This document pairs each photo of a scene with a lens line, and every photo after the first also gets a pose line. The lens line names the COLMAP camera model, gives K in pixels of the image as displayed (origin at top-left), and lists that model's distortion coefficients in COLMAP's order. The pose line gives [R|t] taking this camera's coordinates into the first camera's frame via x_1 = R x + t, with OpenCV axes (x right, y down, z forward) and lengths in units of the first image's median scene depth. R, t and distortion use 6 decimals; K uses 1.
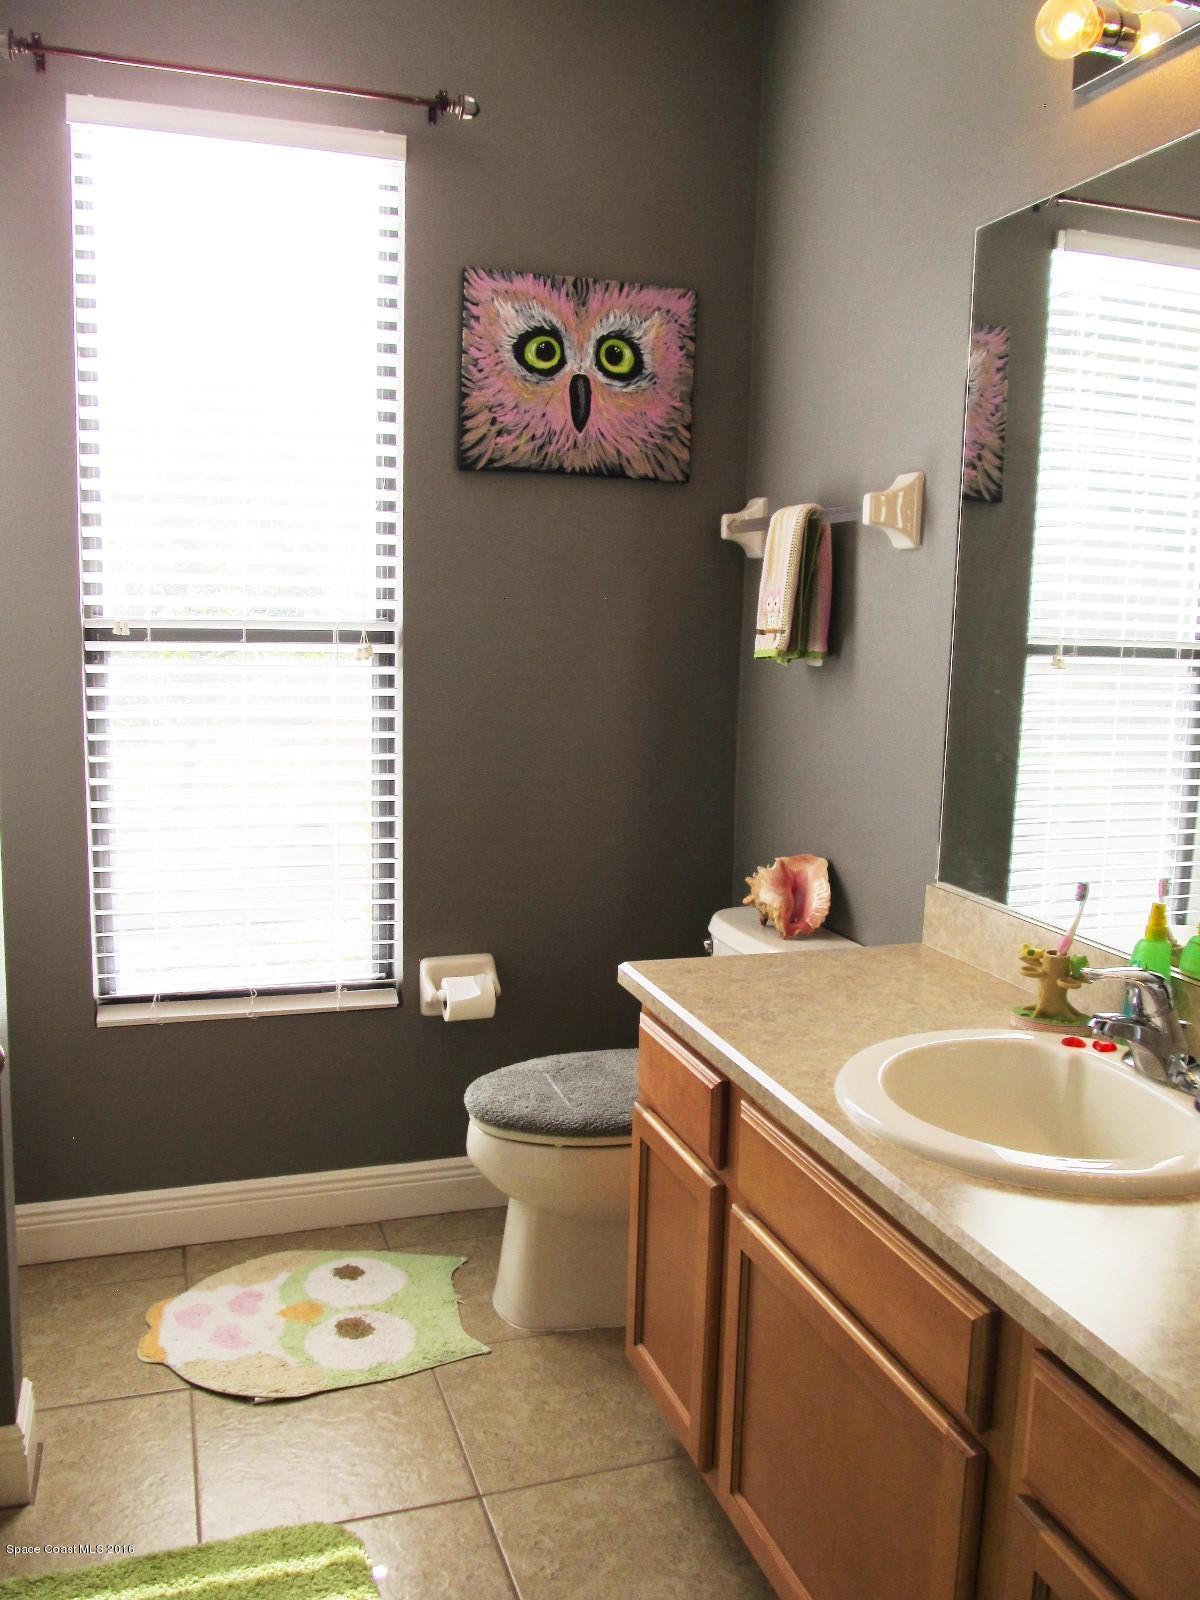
lens RADIAL K [[1322.6, 0, 602.4], [0, 1322.6, 807.5], [0, 0, 1]] dist [-0.063416, 0.018394]
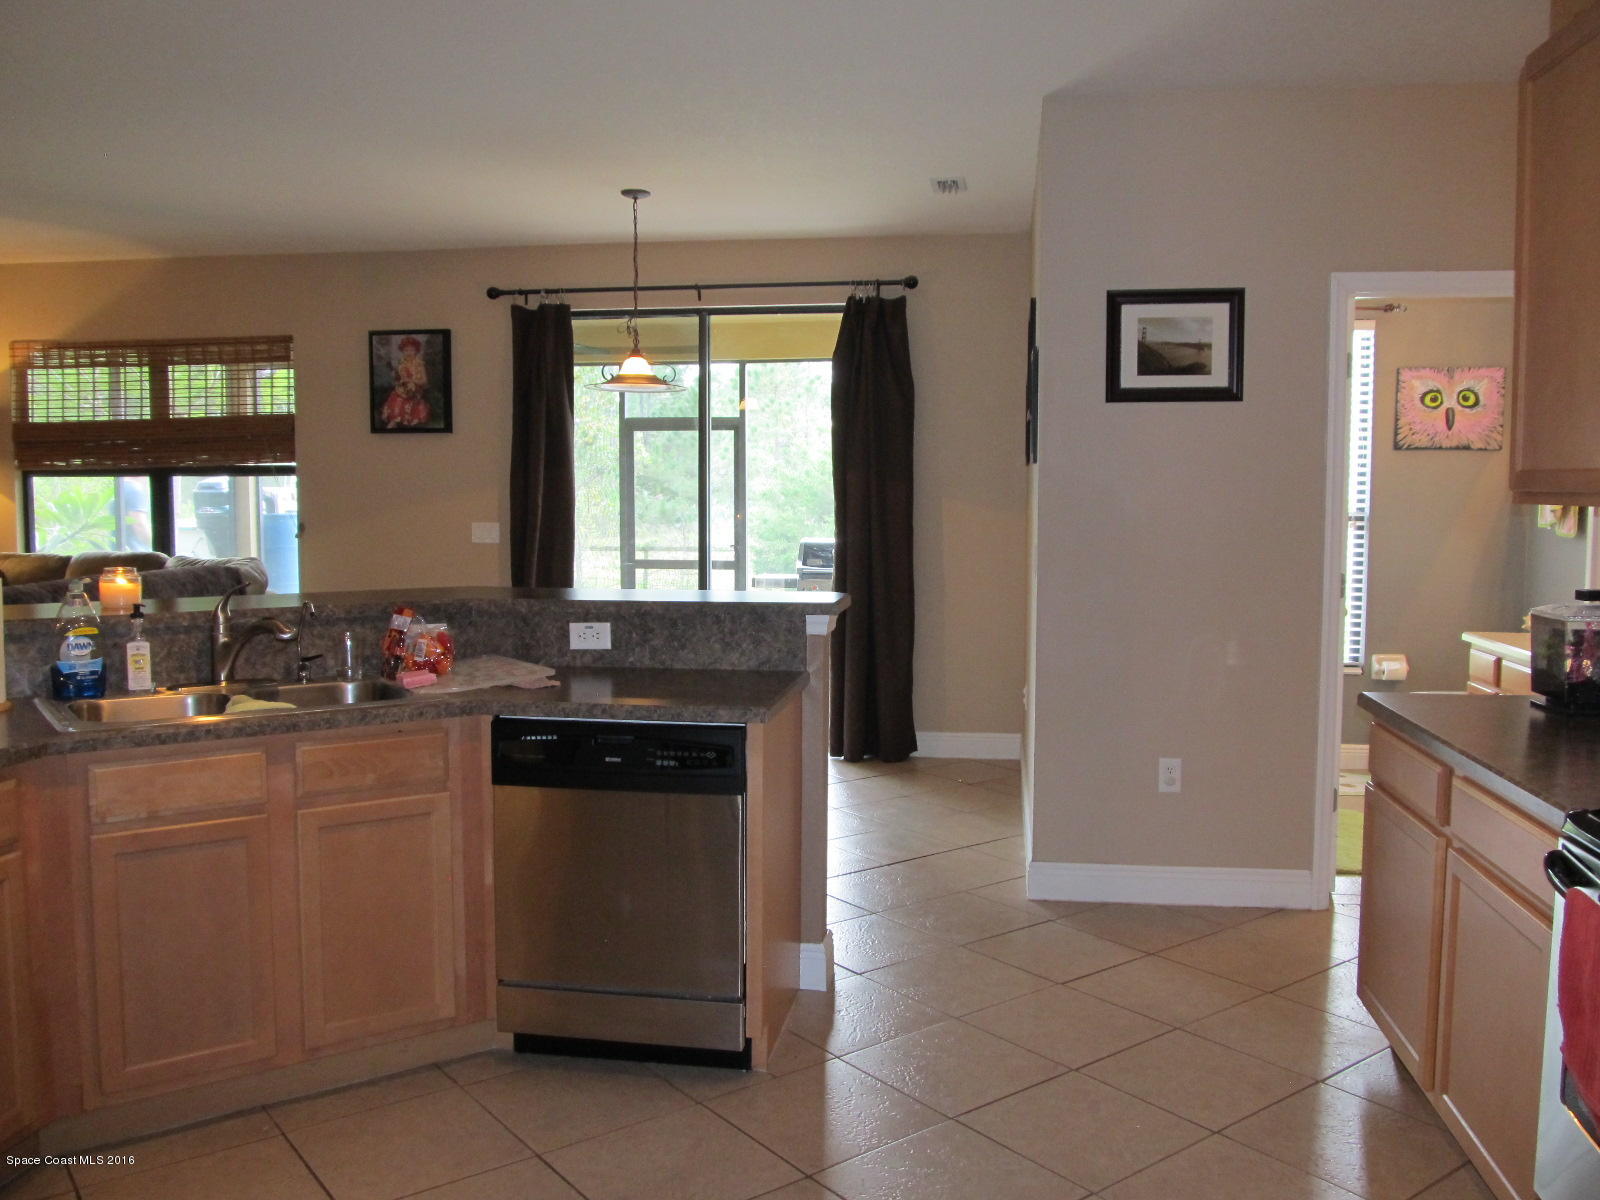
lens RADIAL K [[1322.6, 0, 790.6], [0, 1322.6, 597.4], [0, 0, 1]] dist [-0.063416, 0.018394]
pose [[0.888317, 0.016305, -0.458942, 0.009074], [-0.049158, 0.997004, -0.059728, 0.208991], [0.456593, 0.075618, 0.886456, -1.589527]]
